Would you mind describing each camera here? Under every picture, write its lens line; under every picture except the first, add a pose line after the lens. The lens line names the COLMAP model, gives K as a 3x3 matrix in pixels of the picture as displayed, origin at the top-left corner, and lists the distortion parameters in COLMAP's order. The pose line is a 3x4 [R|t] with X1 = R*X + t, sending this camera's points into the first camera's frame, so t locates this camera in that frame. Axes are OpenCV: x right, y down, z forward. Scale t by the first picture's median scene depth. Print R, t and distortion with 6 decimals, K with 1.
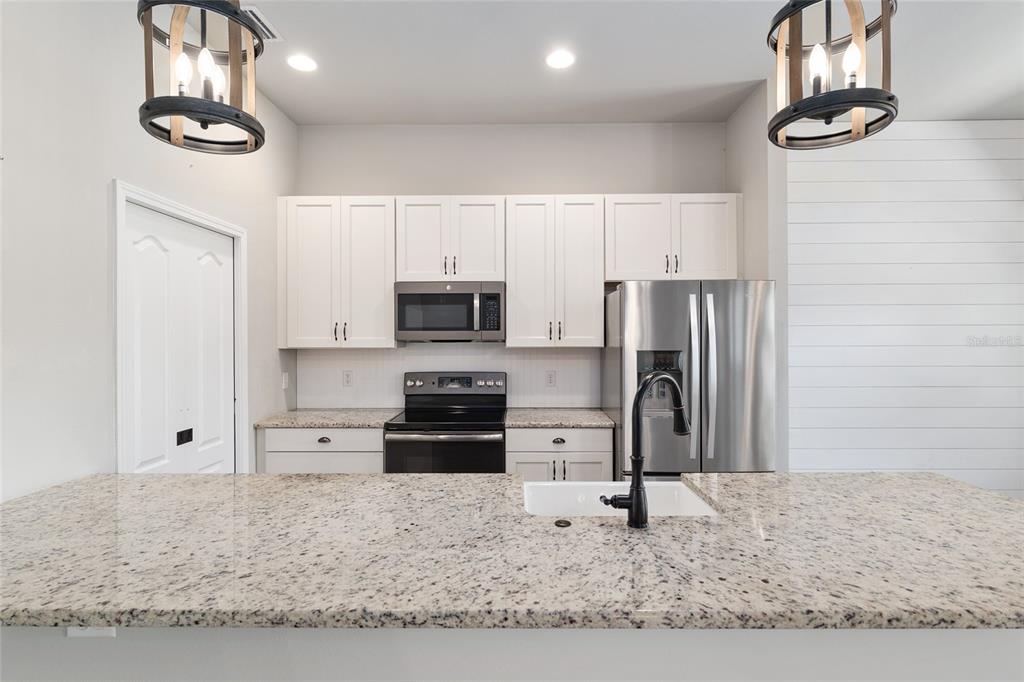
lens RADIAL K [[509.1, 0, 512.0], [0, 509.1, 341.0], [0, 0, 1]] dist [0.001077, -0.000050]
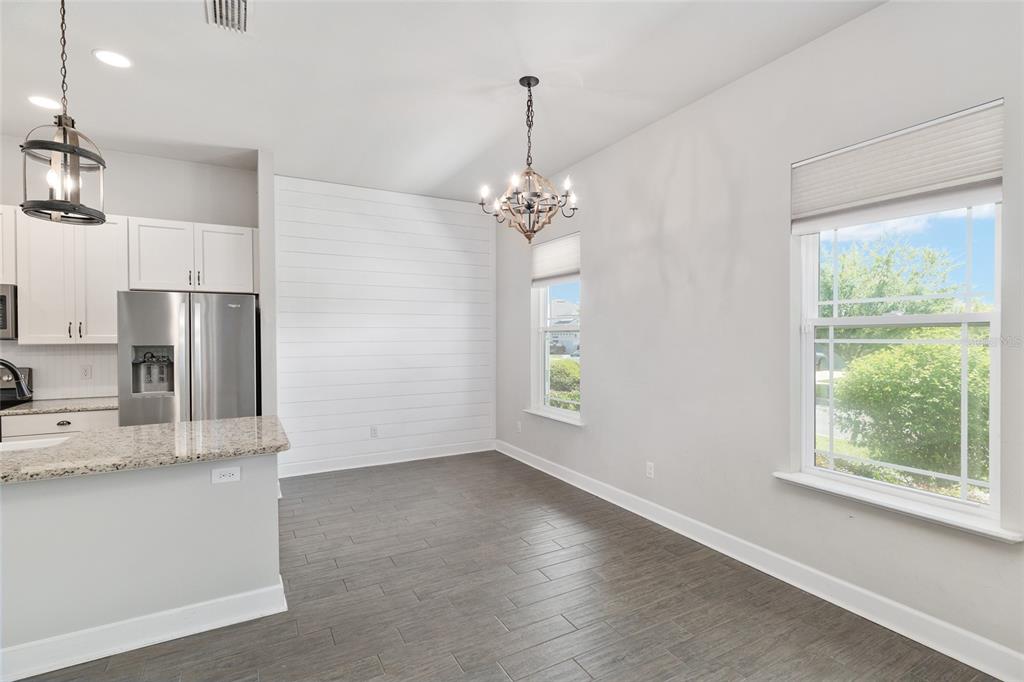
lens RADIAL K [[482.5, 0, 509.9], [0, 482.5, 342.5], [0, 0, 1]] dist [0.001508, -0.001073]
pose [[0.871420, -0.005754, 0.490504, 0.412424], [0.003960, 0.999981, 0.004695, 0.007627], [-0.490522, -0.002149, 0.871426, -0.443921]]
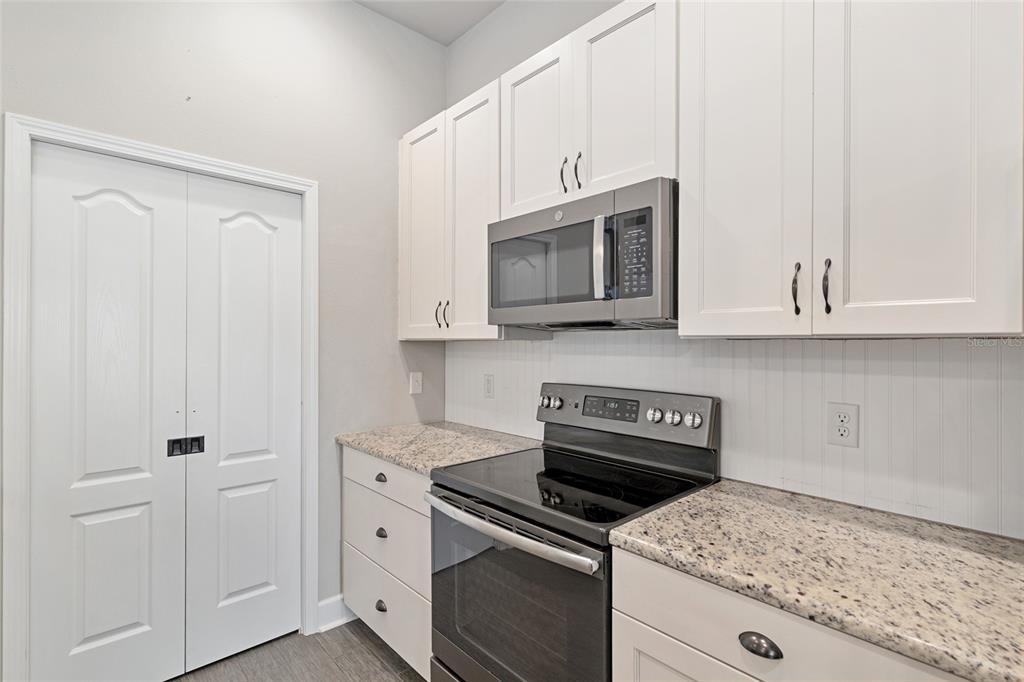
lens RADIAL K [[482.5, 0, 509.9], [0, 482.5, 342.5], [0, 0, 1]] dist [0.001508, -0.001073]
pose [[0.686388, 0.003743, -0.727226, 0.183238], [-0.010318, 0.999936, -0.004591, 0.020338], [0.727162, 0.010655, 0.686383, 0.644233]]
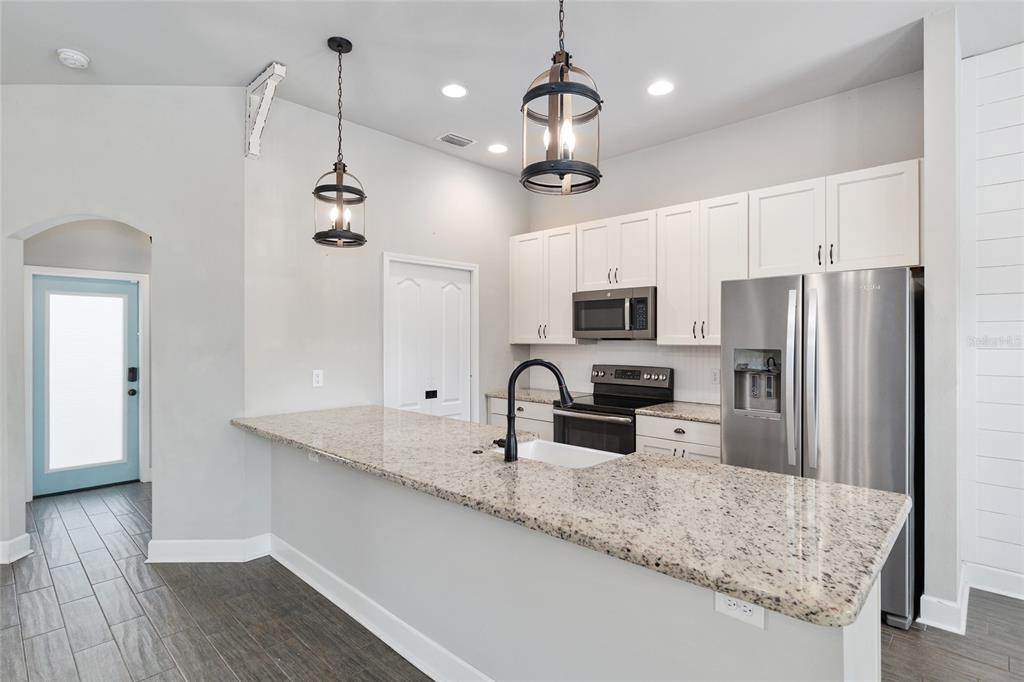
lens RADIAL K [[509.1, 0, 512.0], [0, 509.1, 341.0], [0, 0, 1]] dist [0.001077, -0.000050]
pose [[0.730498, 0.007181, -0.682877, 0.530087], [-0.007738, 0.999968, 0.002238, 0.003833], [0.682871, 0.003649, 0.730530, -0.035588]]
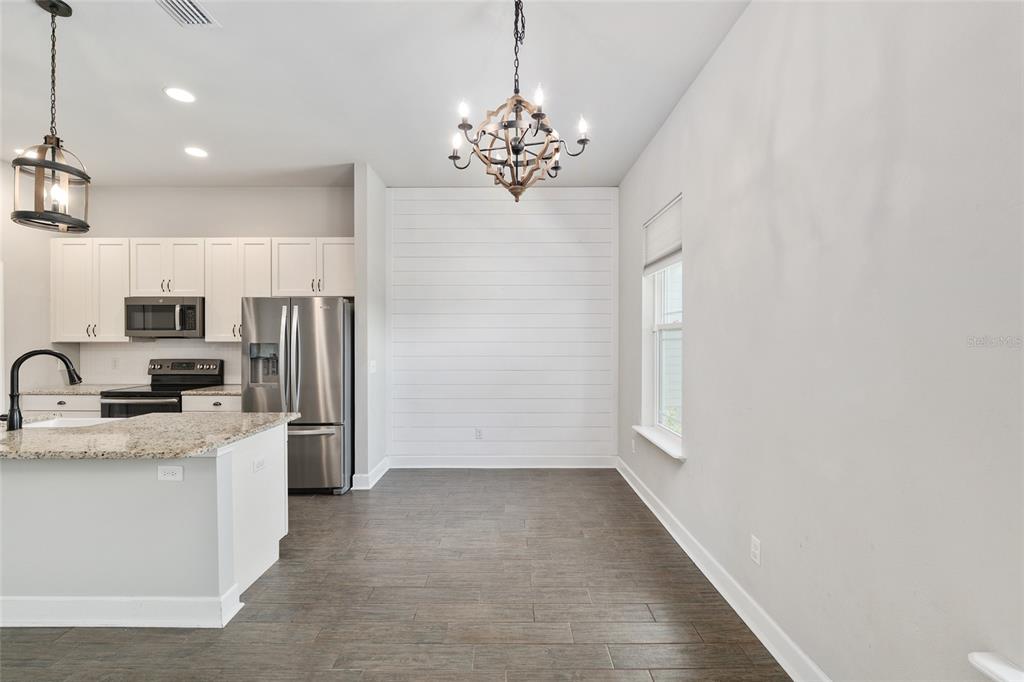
lens RADIAL K [[435.4, 0, 506.5], [0, 435.4, 342.2], [0, 0, 1]] dist [-0.003661, -0.000561]
pose [[0.999989, 0.002548, 0.003945, 0.865674], [-0.002536, 0.999992, -0.002986, 0.015476], [-0.003952, 0.002976, 0.999988, -0.256173]]
